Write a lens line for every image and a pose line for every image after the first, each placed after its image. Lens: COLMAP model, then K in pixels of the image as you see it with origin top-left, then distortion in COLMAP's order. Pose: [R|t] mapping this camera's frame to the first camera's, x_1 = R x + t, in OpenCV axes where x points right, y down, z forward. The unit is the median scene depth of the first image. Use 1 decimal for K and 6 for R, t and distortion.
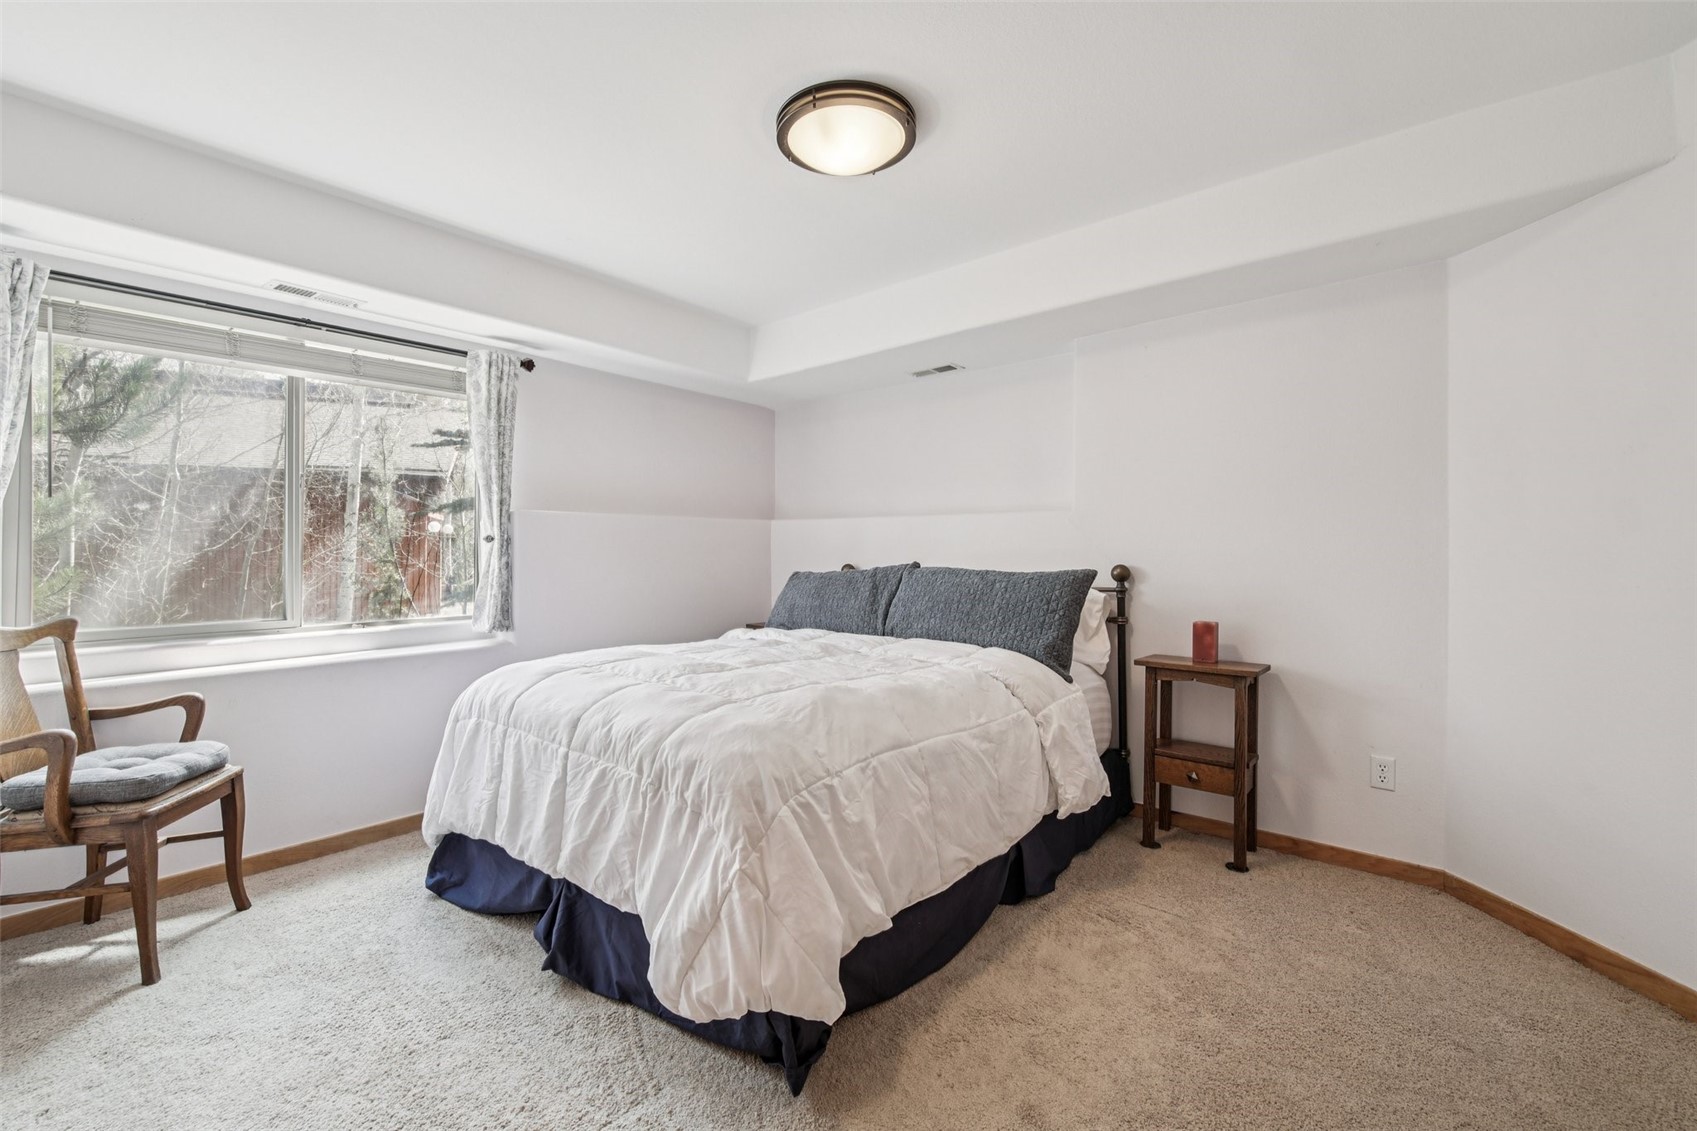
lens RADIAL K [[720.9, 0, 848.0], [0, 720.9, 553.6], [0, 0, 1]] dist [-0.004411, -0.002715]
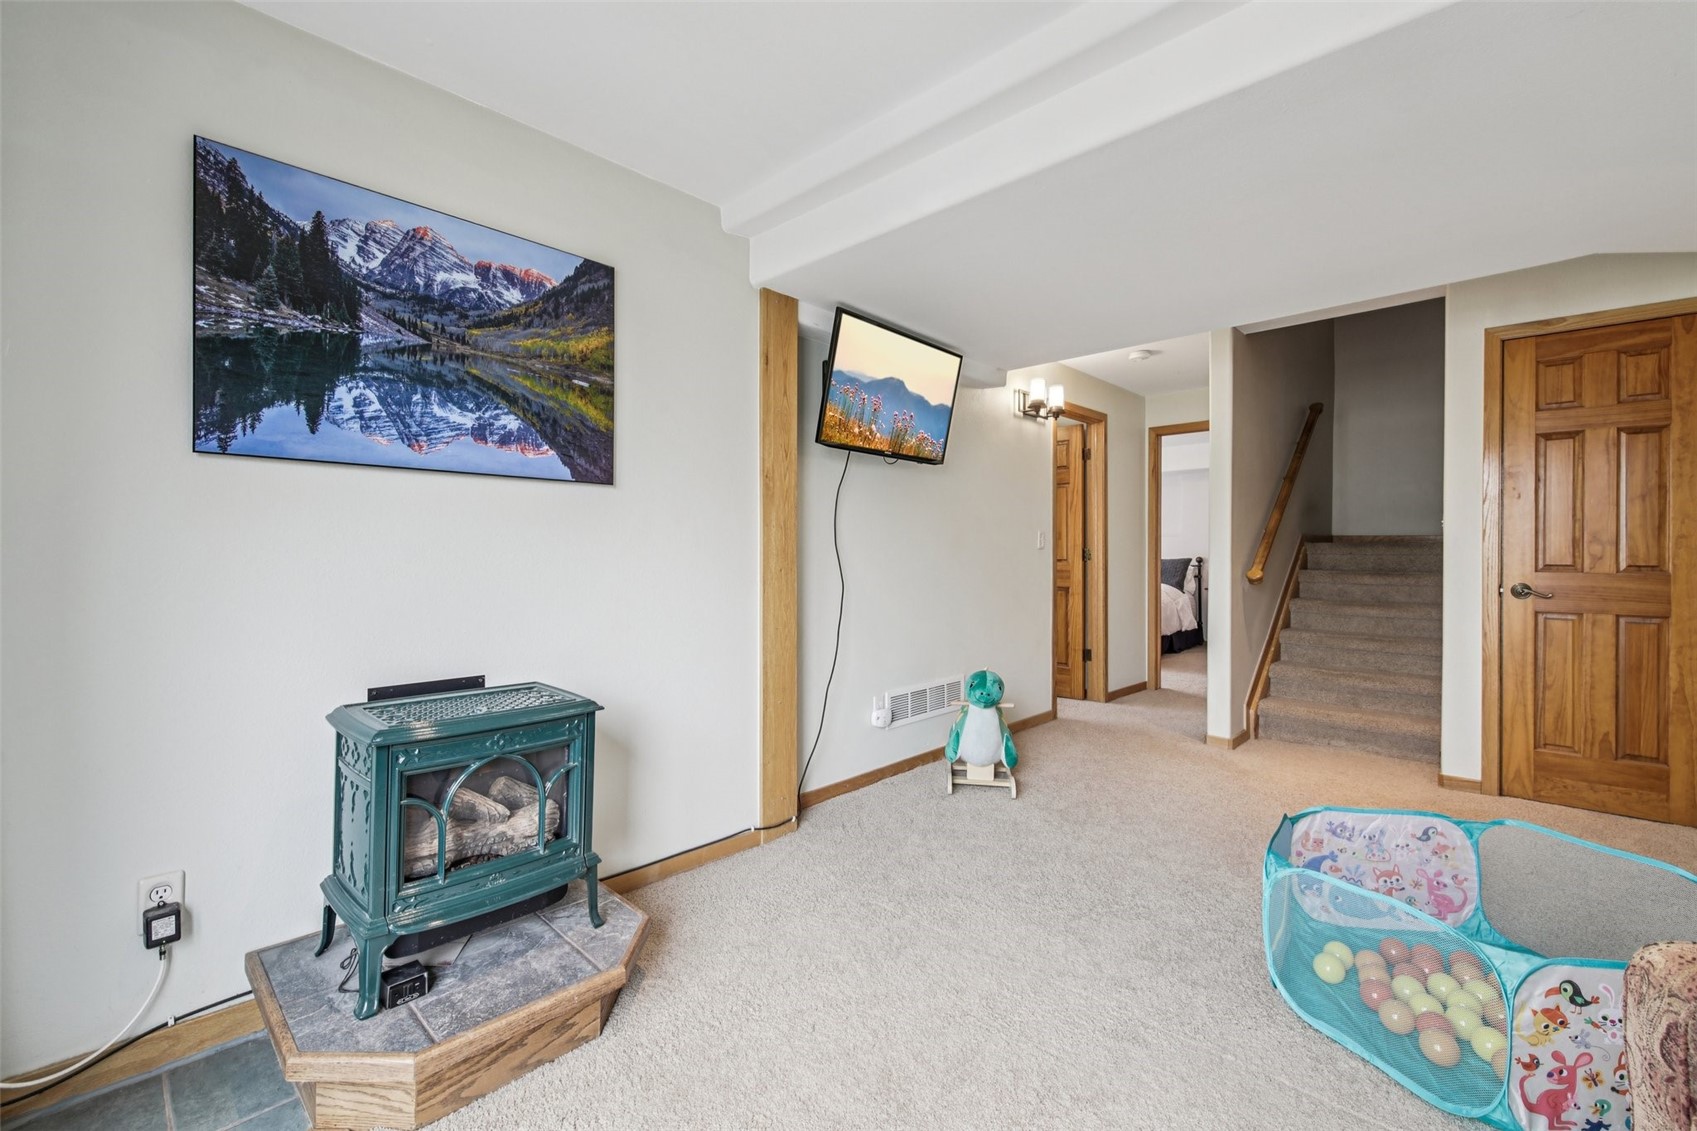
lens RADIAL K [[720.9, 0, 848.8], [0, 720.9, 560.1], [0, 0, 1]] dist [-0.004411, -0.002715]
pose [[0.998600, 0.010807, -0.051781, -0.889676], [-0.010606, 0.999935, 0.004156, 0.031047], [0.051822, -0.003601, 0.998650, -1.985876]]
